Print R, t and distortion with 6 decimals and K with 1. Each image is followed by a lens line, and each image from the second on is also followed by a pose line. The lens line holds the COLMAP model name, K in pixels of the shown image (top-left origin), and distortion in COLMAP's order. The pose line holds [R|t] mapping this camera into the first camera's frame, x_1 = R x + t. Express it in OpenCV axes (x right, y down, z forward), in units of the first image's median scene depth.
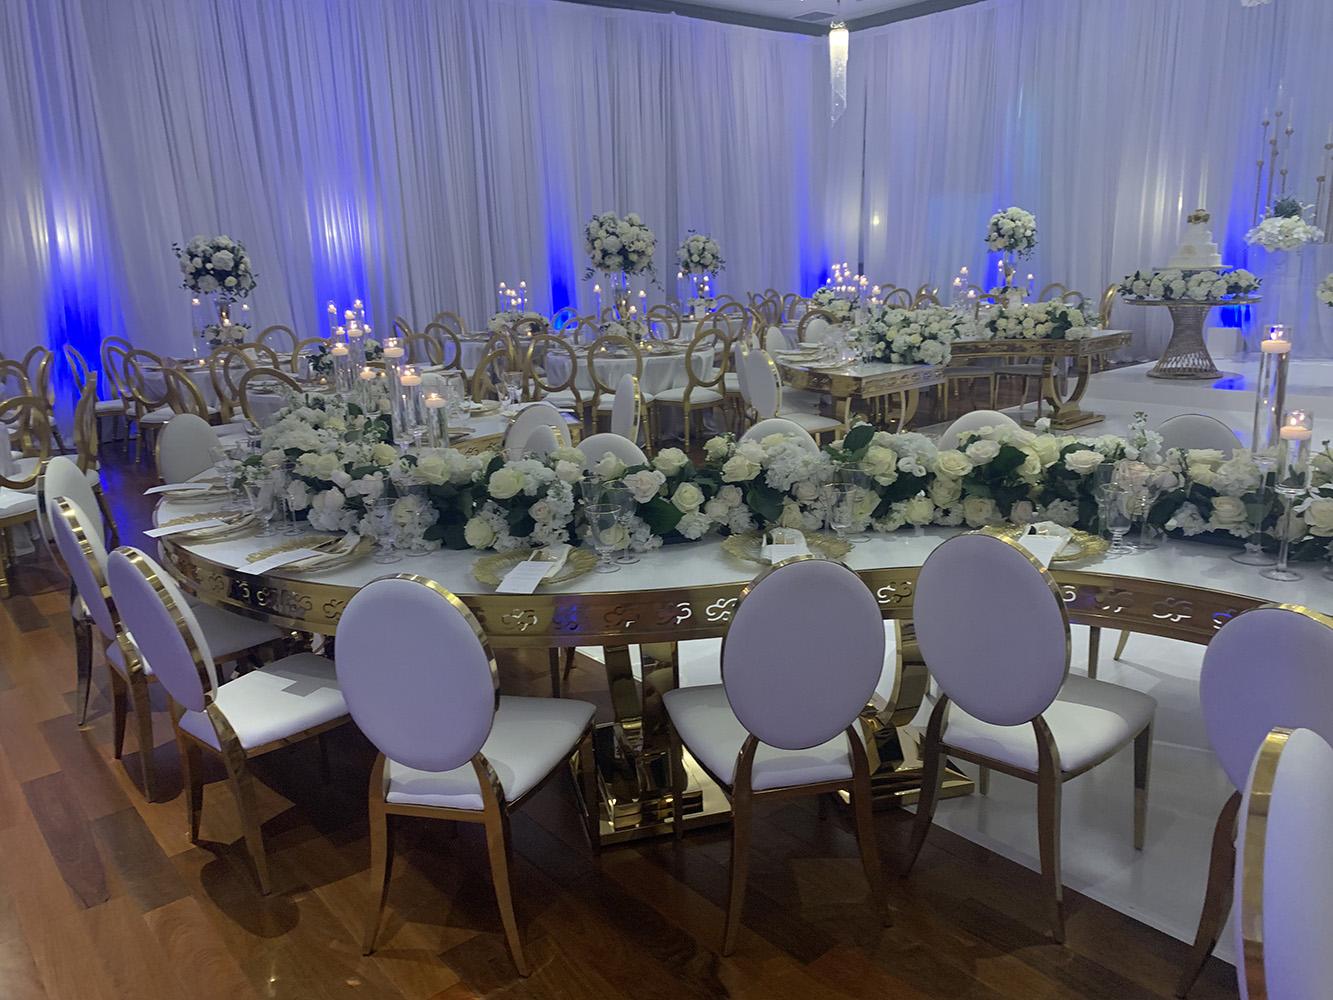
lens RADIAL K [[1017.0, 0, 665.5], [0, 1017.0, 488.0], [0, 0, 1]] dist [0.048277, -0.064742]
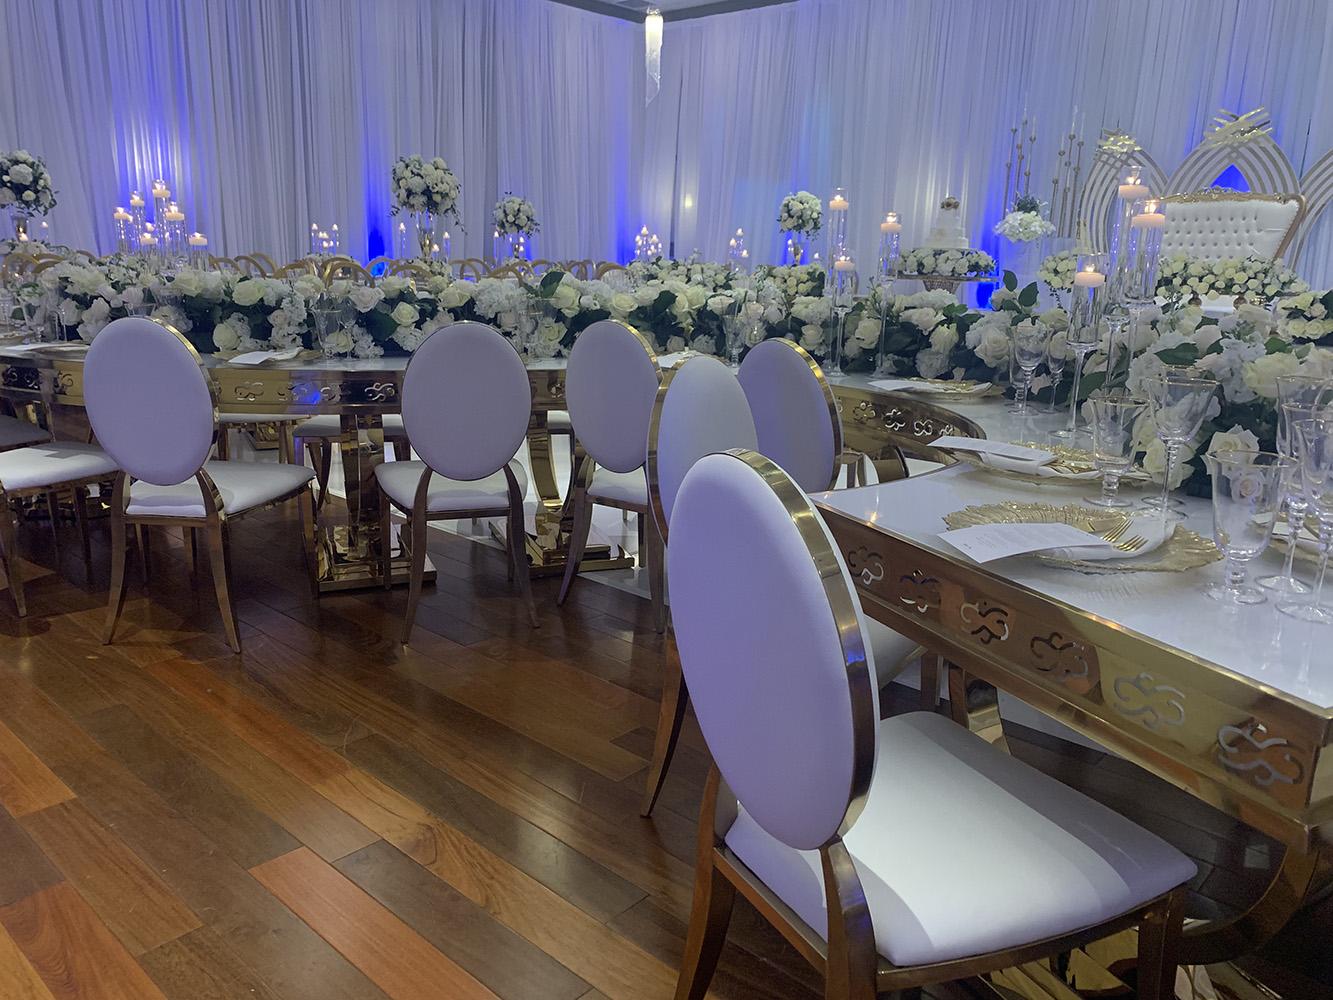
lens RADIAL K [[1017.0, 0, 648.7], [0, 1017.0, 488.9], [0, 0, 1]] dist [0.048277, -0.064742]
pose [[0.989772, 0.032258, 0.138964, 0.080847], [-0.032571, 0.999469, -0.000024, 0.114447], [-0.138891, -0.004502, 0.990297, -0.141514]]
